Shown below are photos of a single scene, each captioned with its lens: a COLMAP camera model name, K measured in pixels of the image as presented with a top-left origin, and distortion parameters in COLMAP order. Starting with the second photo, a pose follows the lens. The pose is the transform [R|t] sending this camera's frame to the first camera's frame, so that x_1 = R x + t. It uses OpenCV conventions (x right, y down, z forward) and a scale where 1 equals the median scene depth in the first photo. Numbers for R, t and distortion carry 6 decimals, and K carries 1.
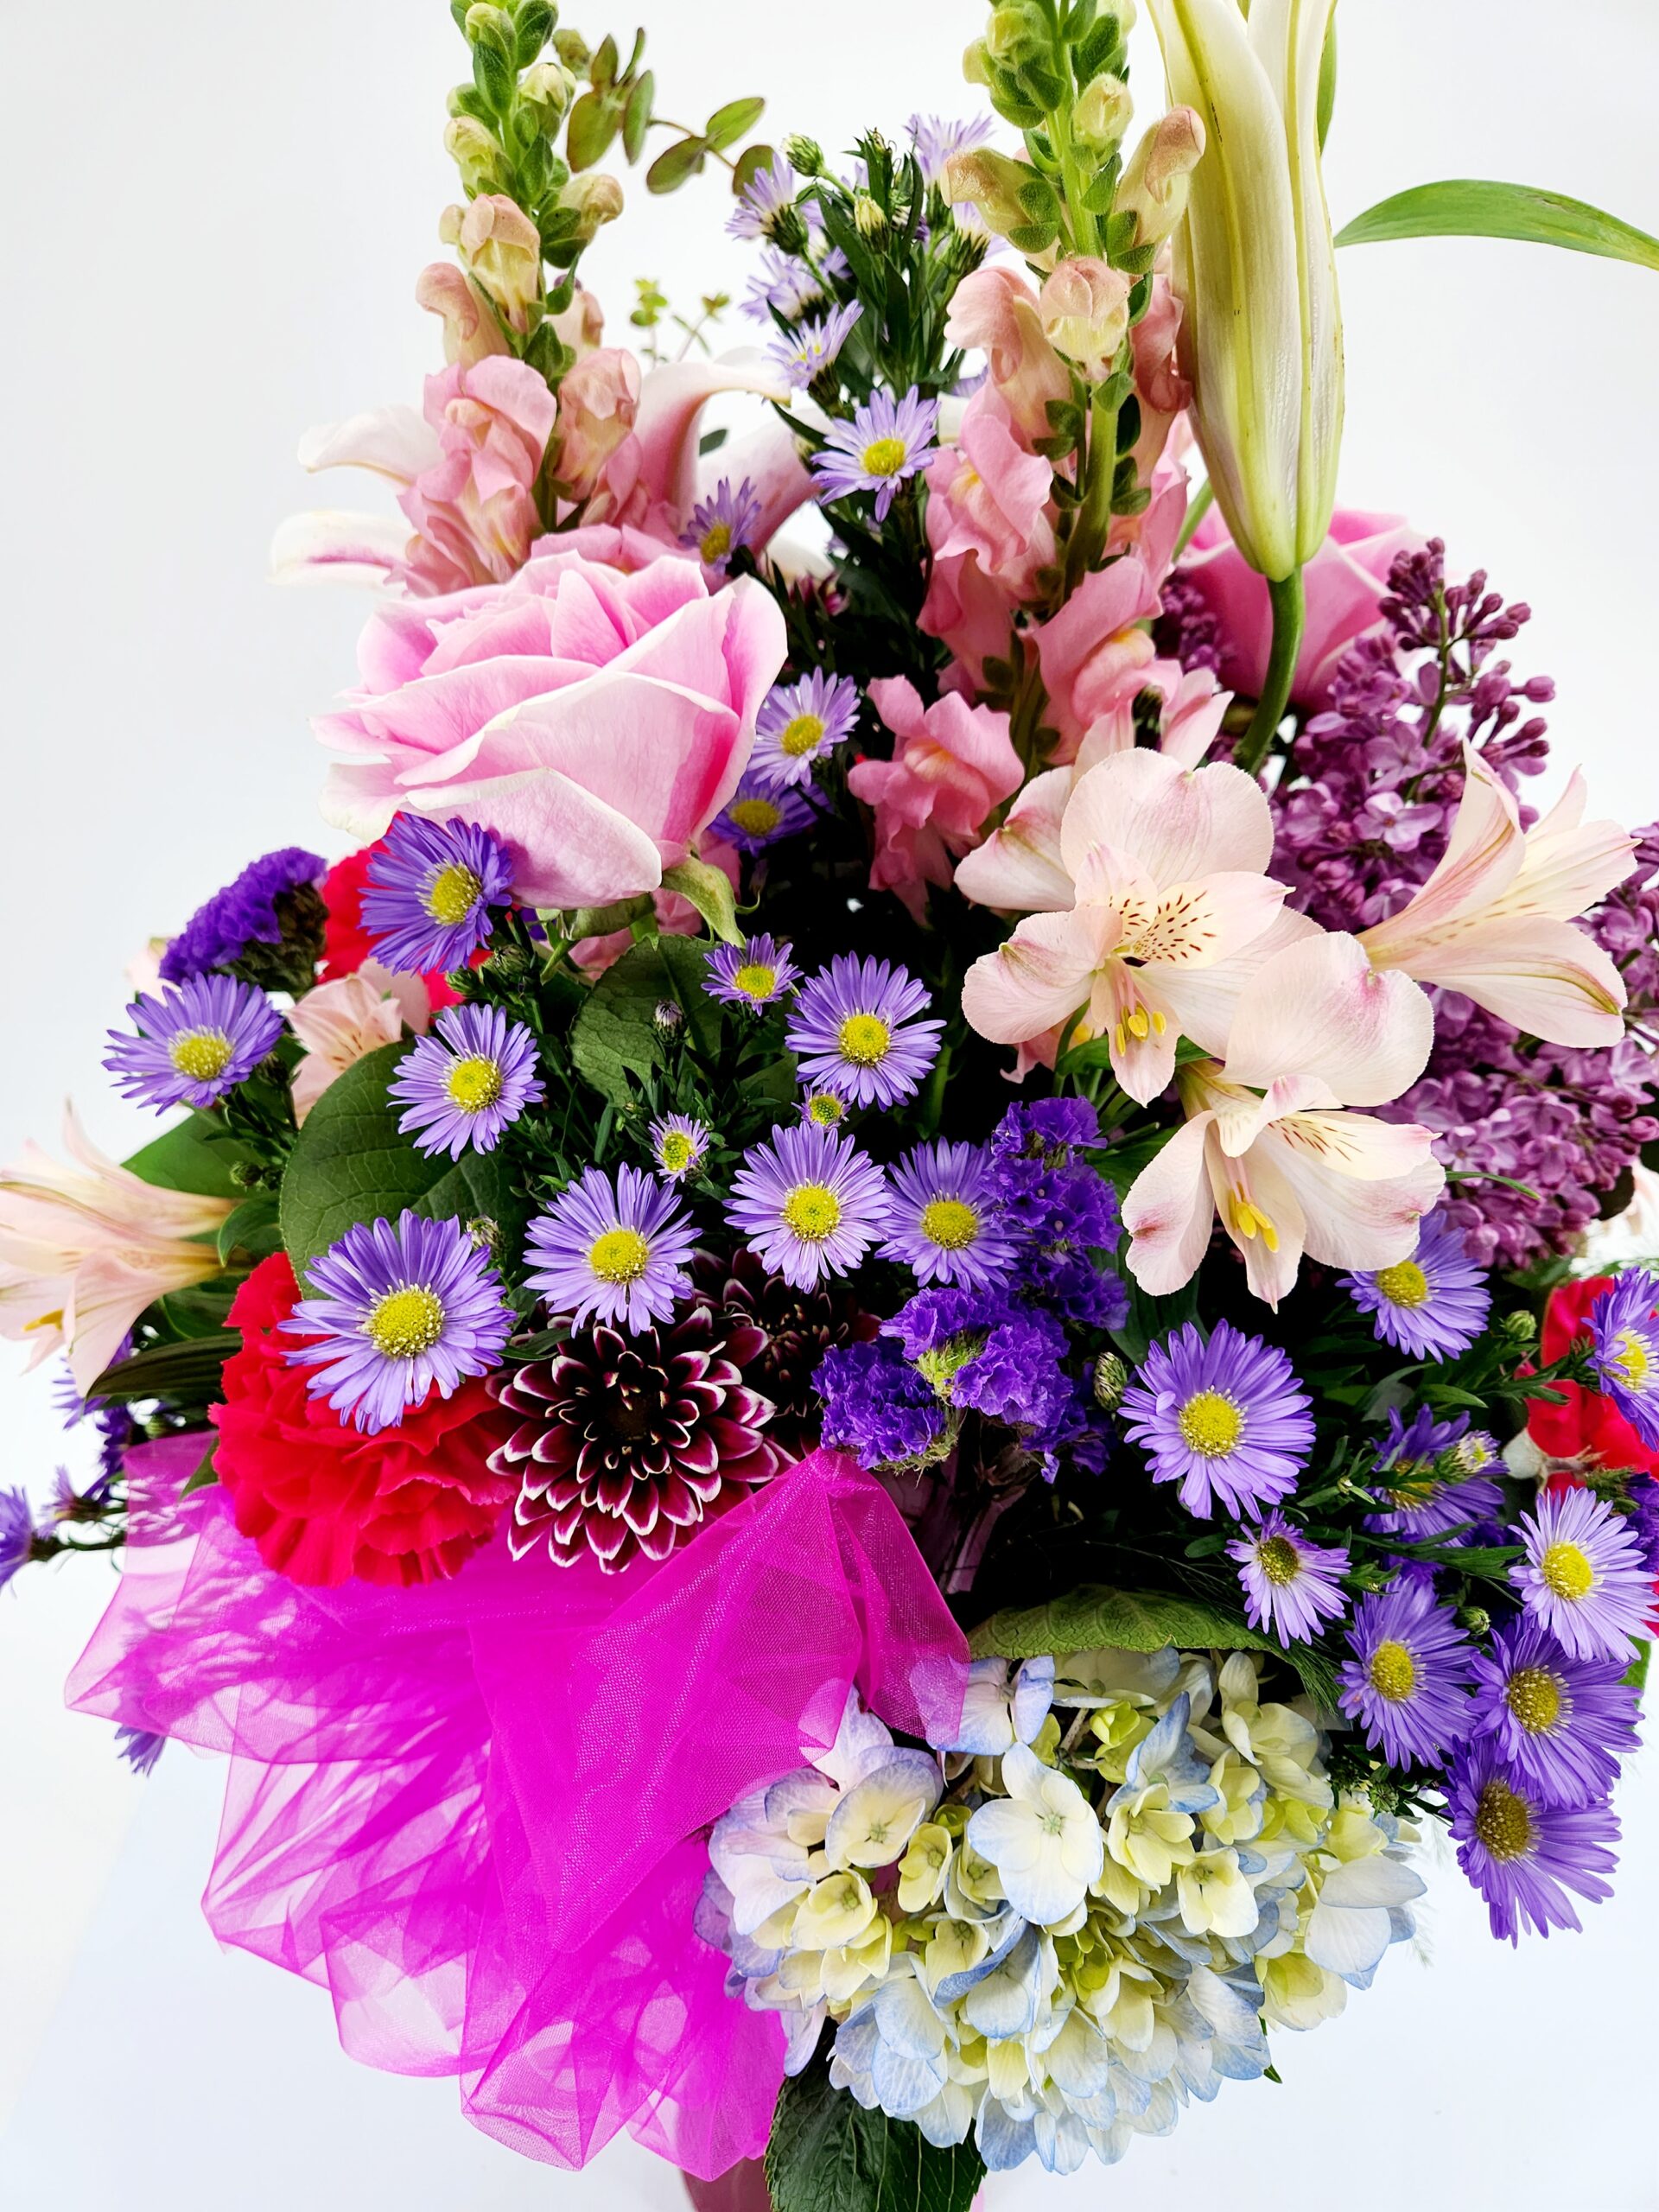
lens RADIAL K [[1441.1, 0, 829.5], [0, 1441.1, 1106.0], [0, 0, 1]] dist [-0.000004, 0.000017]
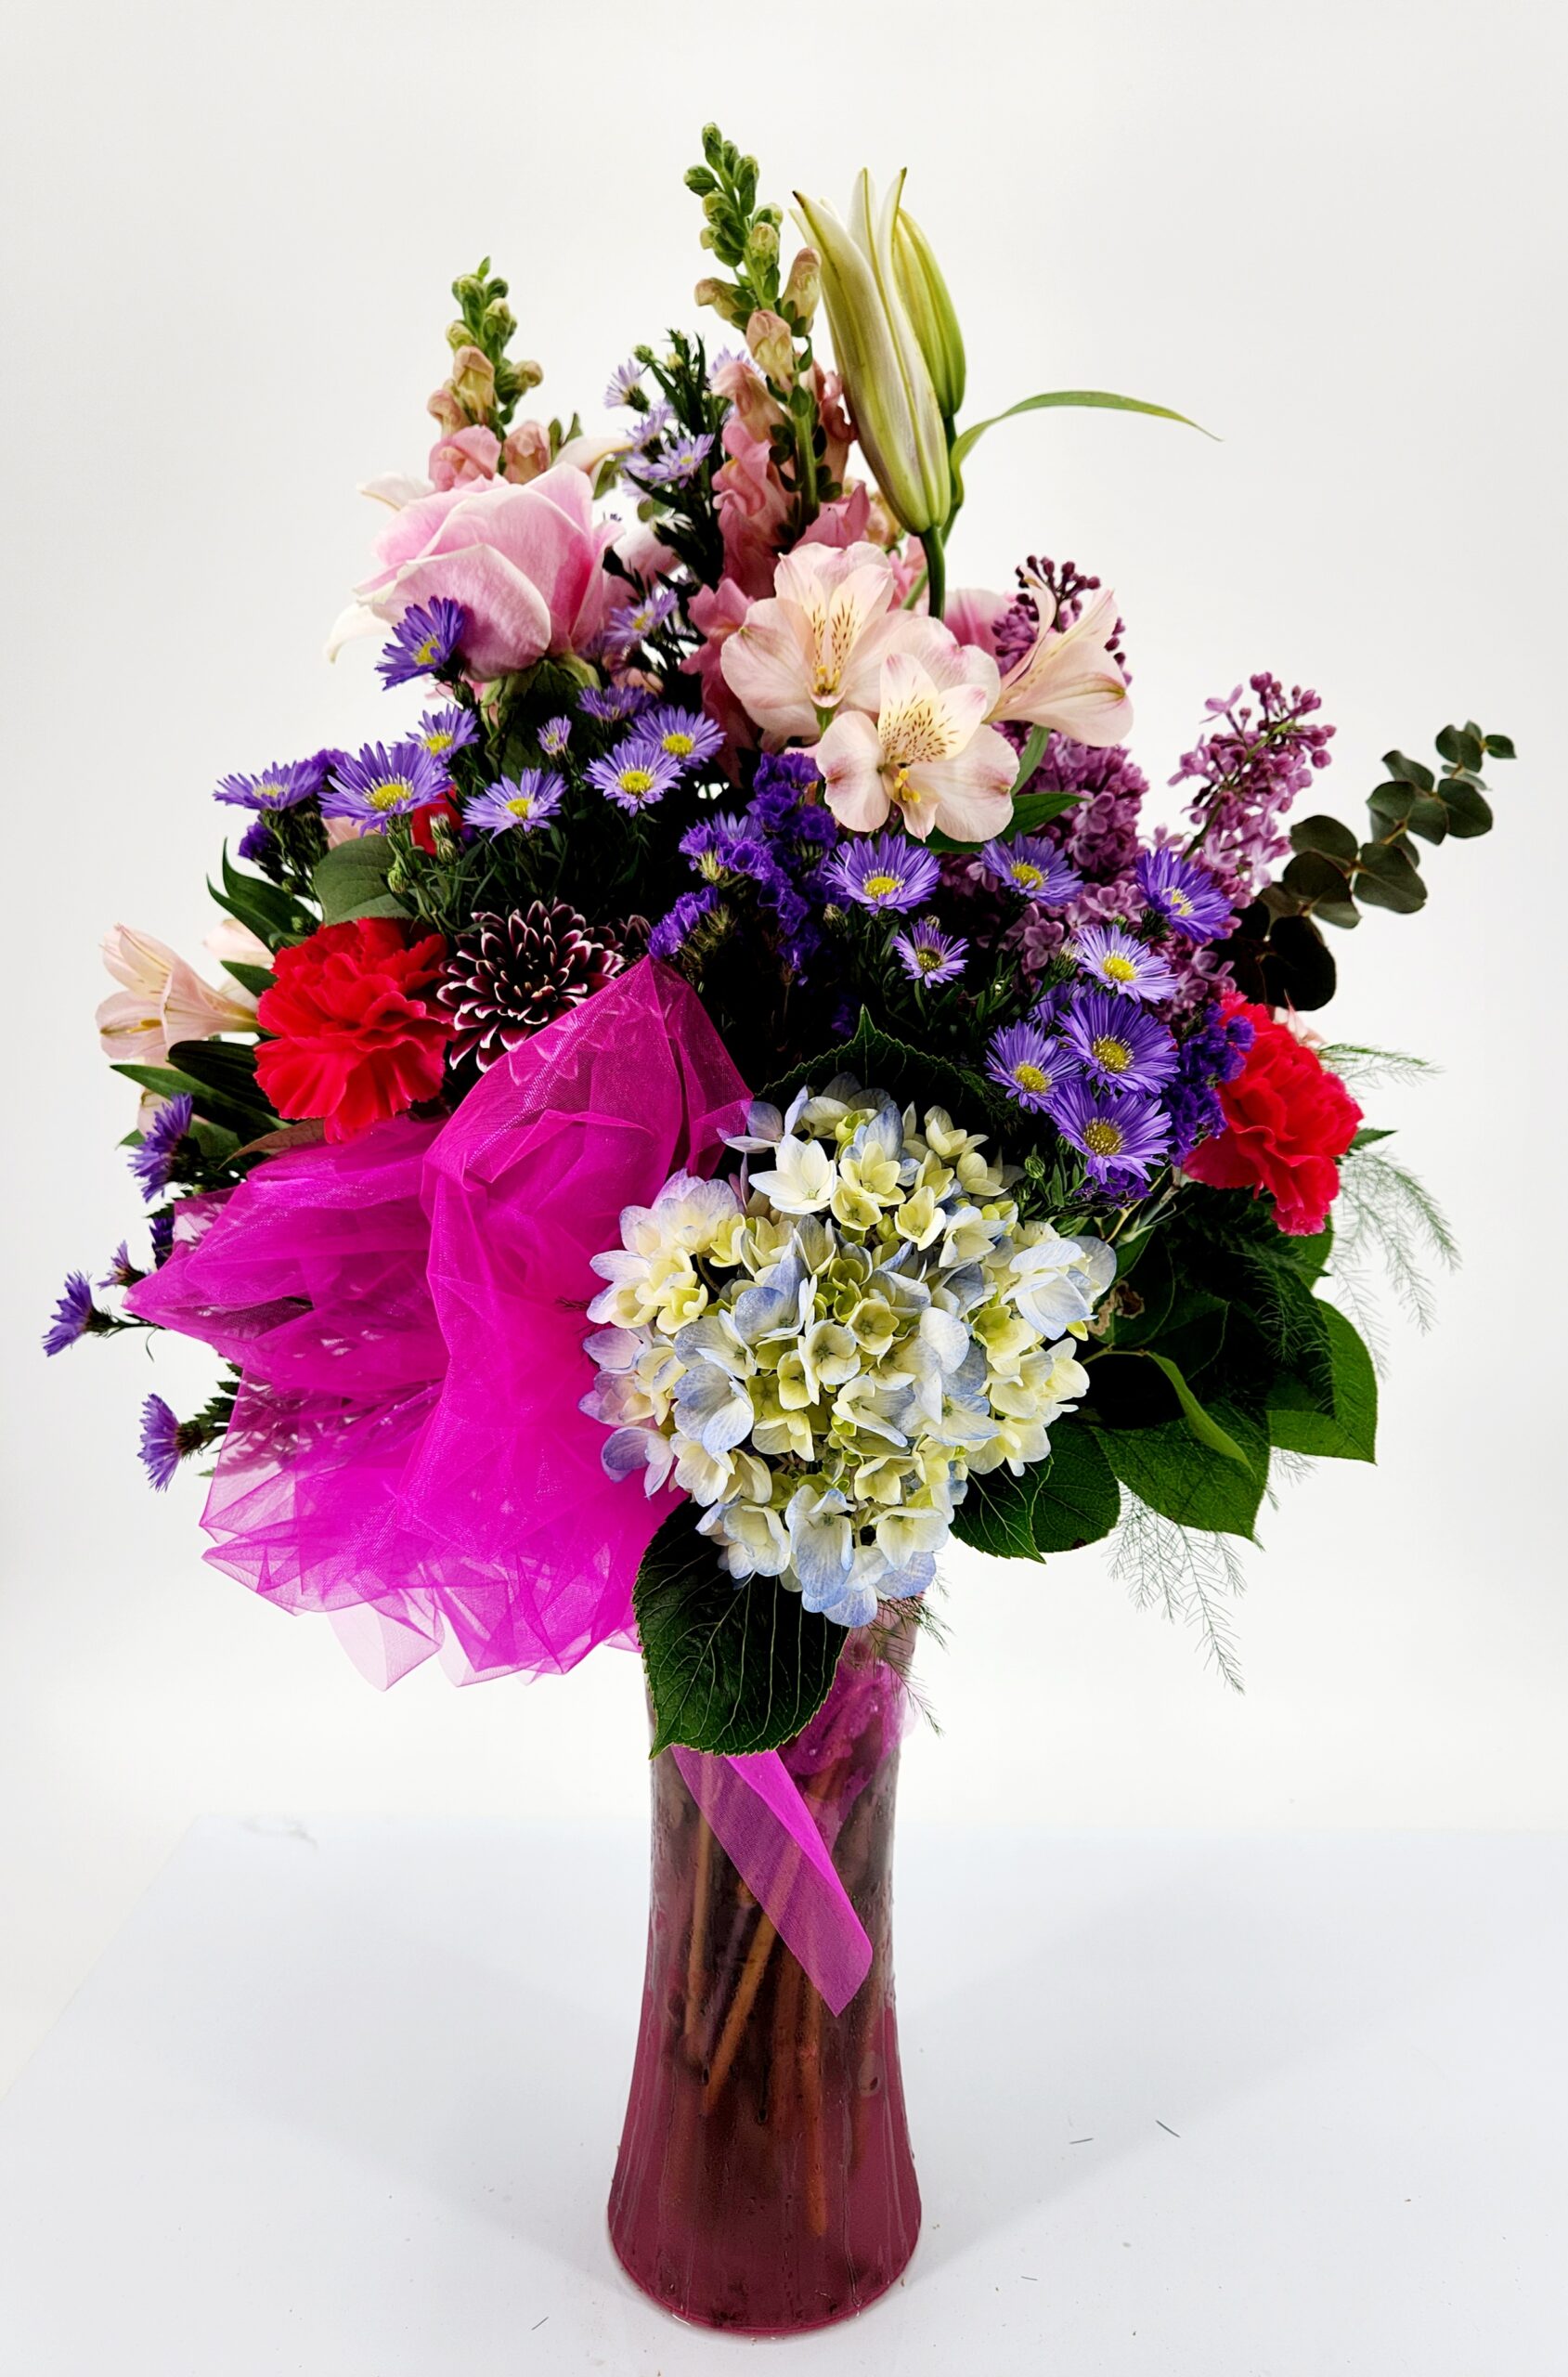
lens RADIAL K [[1498.2, 0, 784.0], [0, 1498.2, 1188.5], [0, 0, 1]] dist [0.007496, 0.000475]
pose [[0.998757, -0.043472, -0.024392, 0.166024], [0.032865, 0.942180, -0.333492, 1.004636], [0.037479, 0.332276, 0.942437, -0.439932]]
